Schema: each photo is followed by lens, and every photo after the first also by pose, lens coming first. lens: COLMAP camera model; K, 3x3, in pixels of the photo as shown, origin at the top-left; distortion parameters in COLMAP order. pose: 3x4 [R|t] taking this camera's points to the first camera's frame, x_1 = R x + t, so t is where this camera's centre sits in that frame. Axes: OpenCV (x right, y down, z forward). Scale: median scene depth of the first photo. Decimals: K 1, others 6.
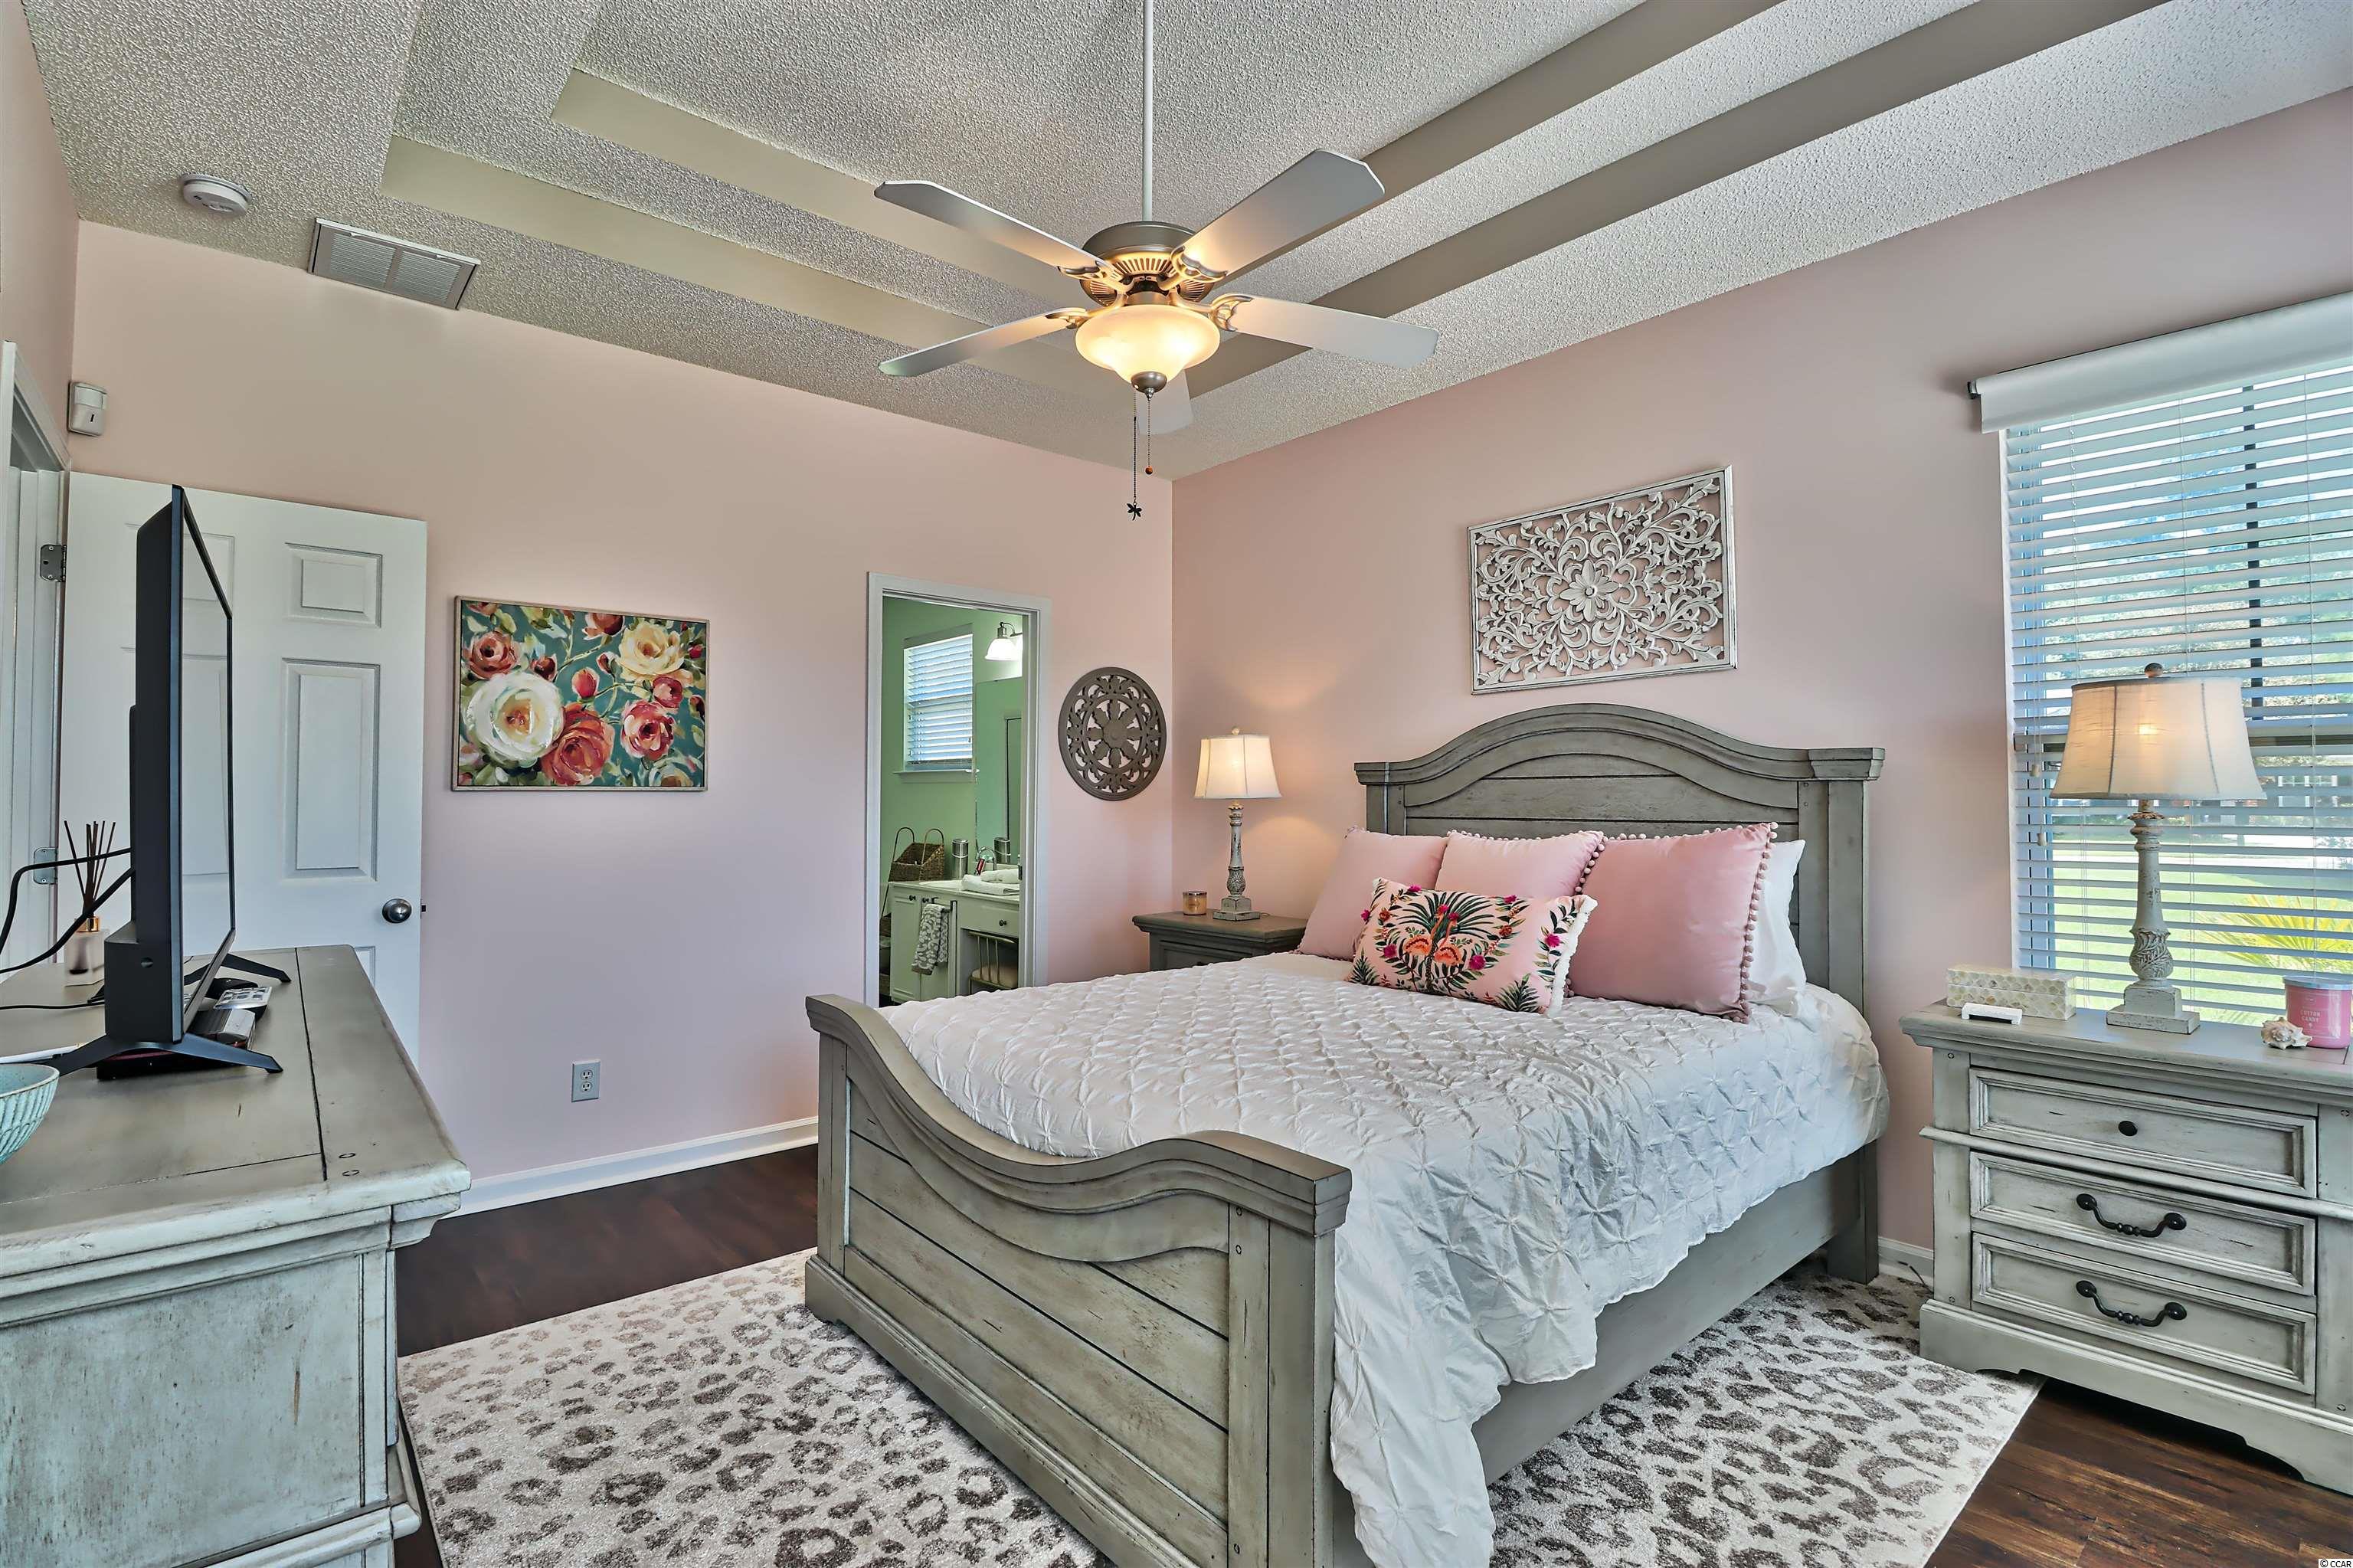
lens RADIAL K [[1090.4, 0, 1165.0], [0, 1090.4, 778.1], [0, 0, 1]] dist [-0.003629, -0.010240]
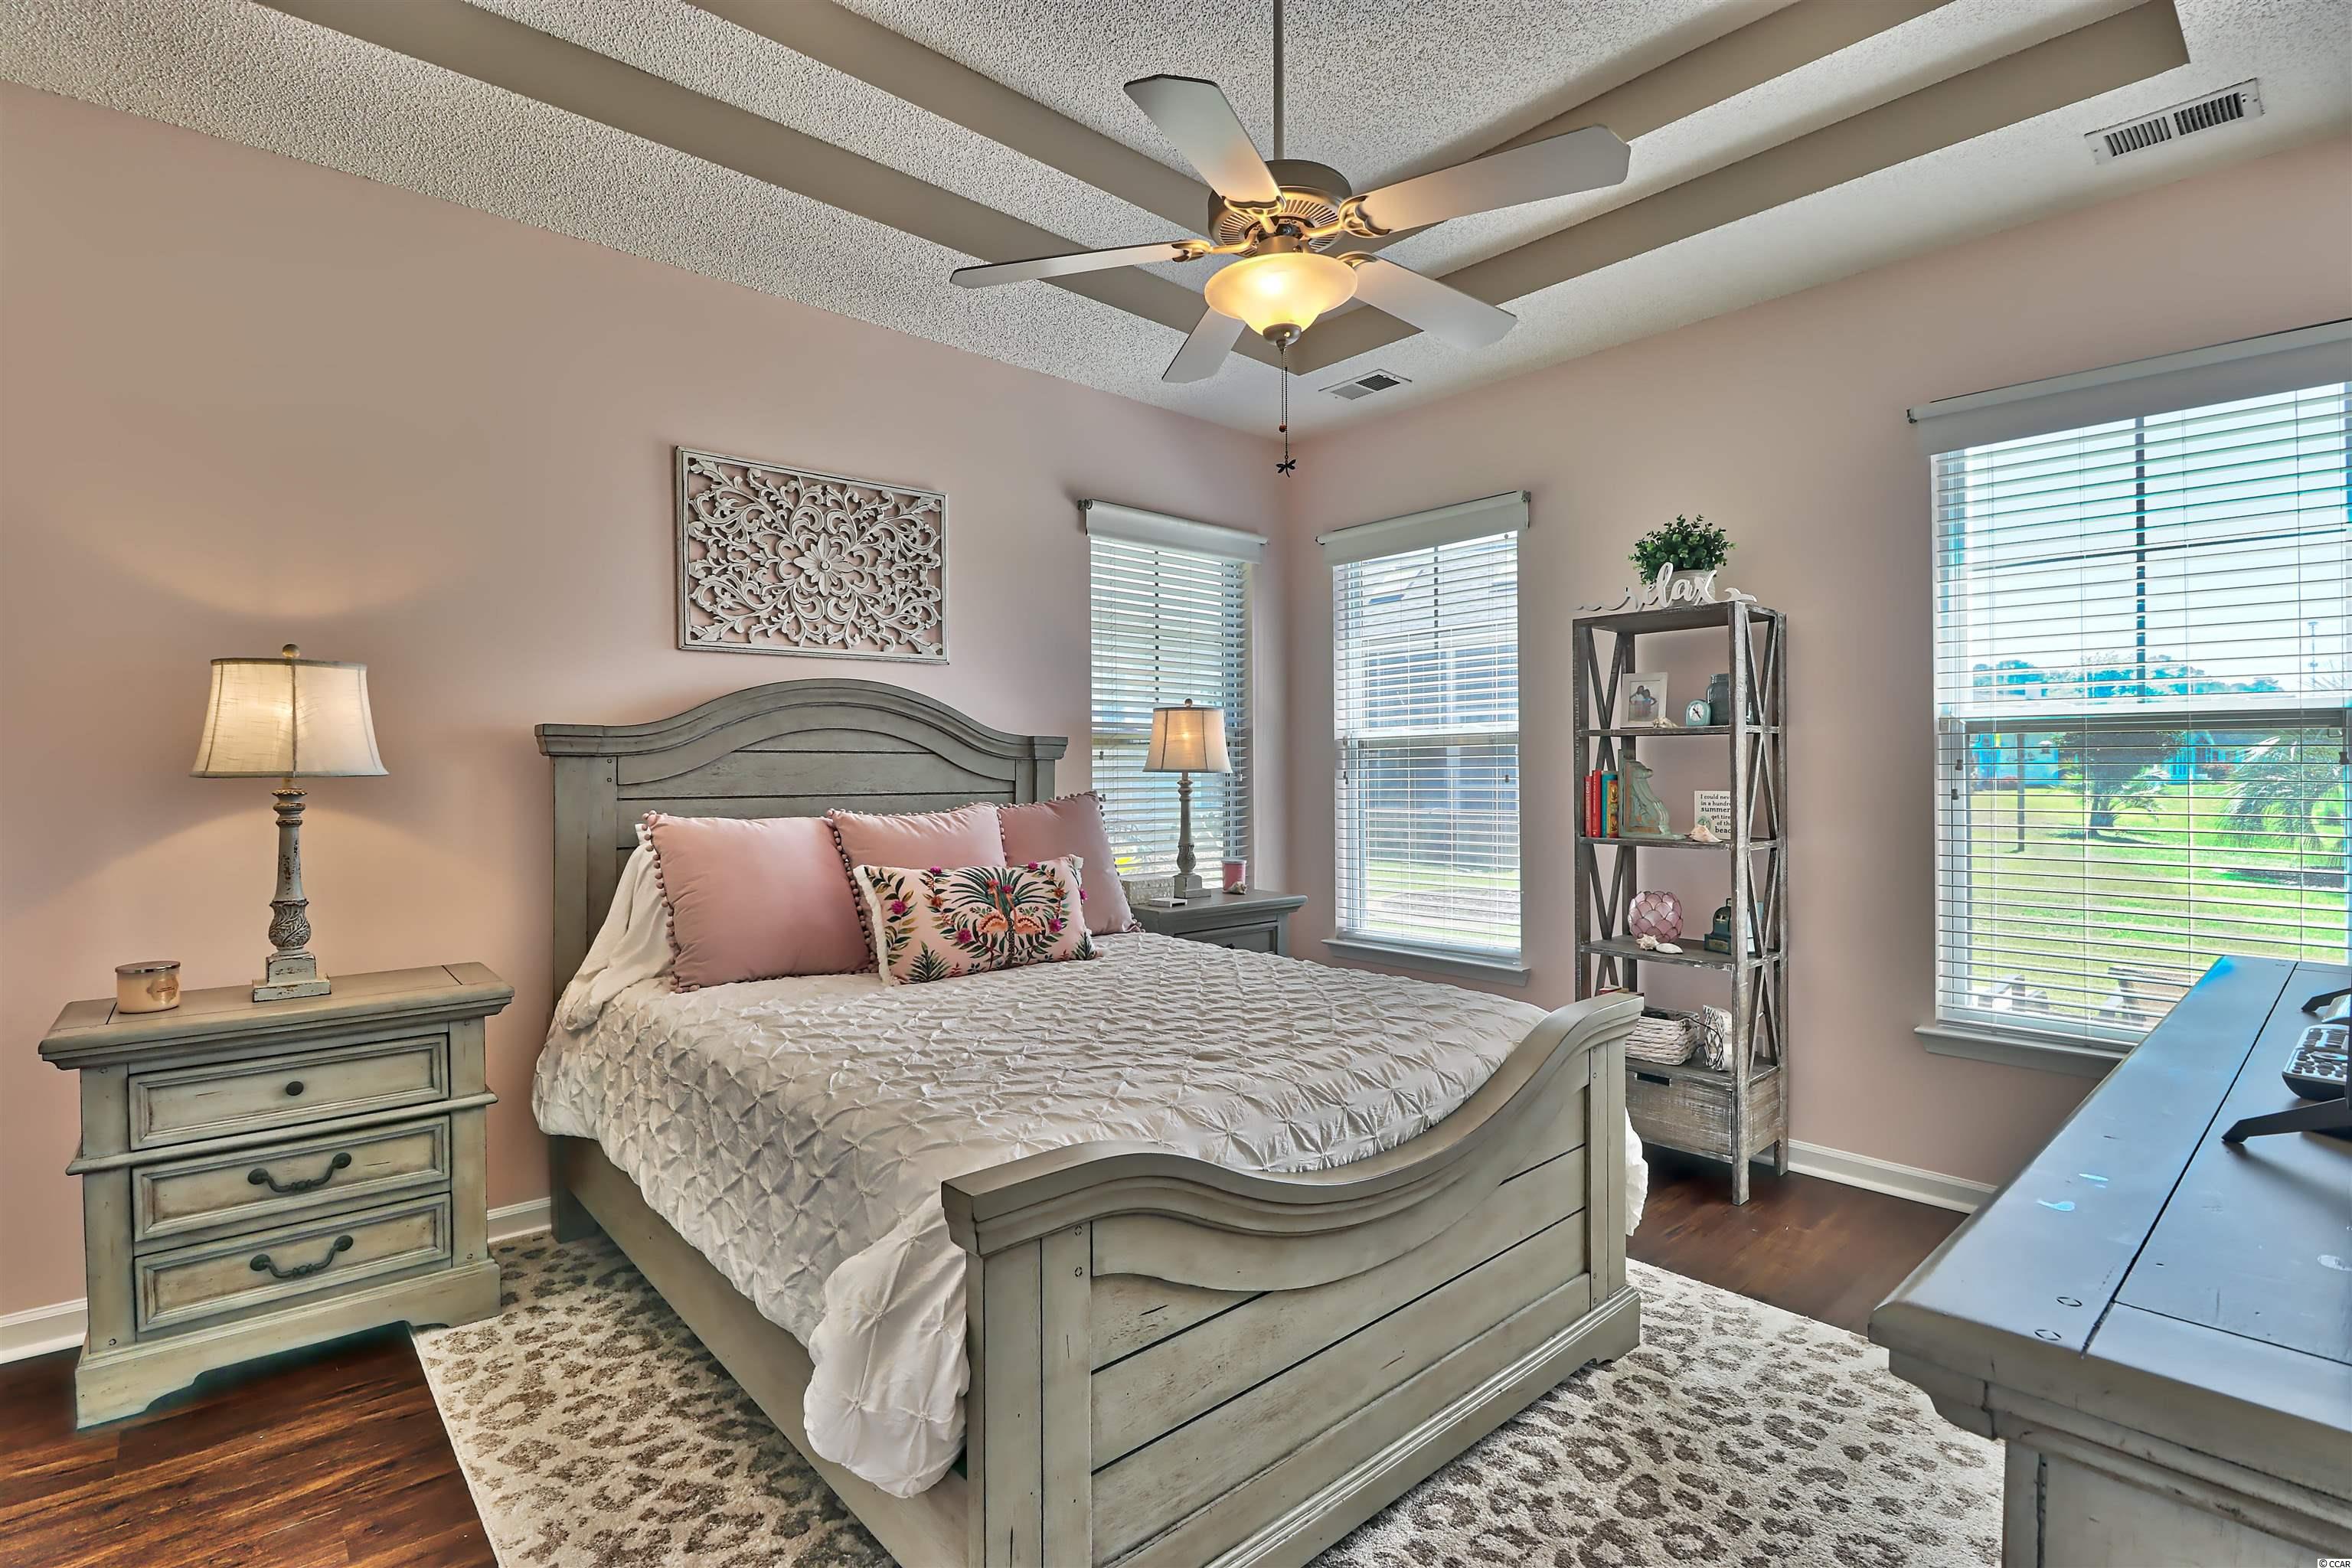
lens RADIAL K [[1089.9, 0, 1153.0], [0, 1089.9, 778.7], [0, 0, 1]] dist [-0.003629, -0.010240]
pose [[-0.024266, -0.007024, 0.999681, -0.635693], [-0.015143, 0.999863, 0.006658, 0.012627], [-0.999591, -0.014977, -0.024369, 0.747367]]
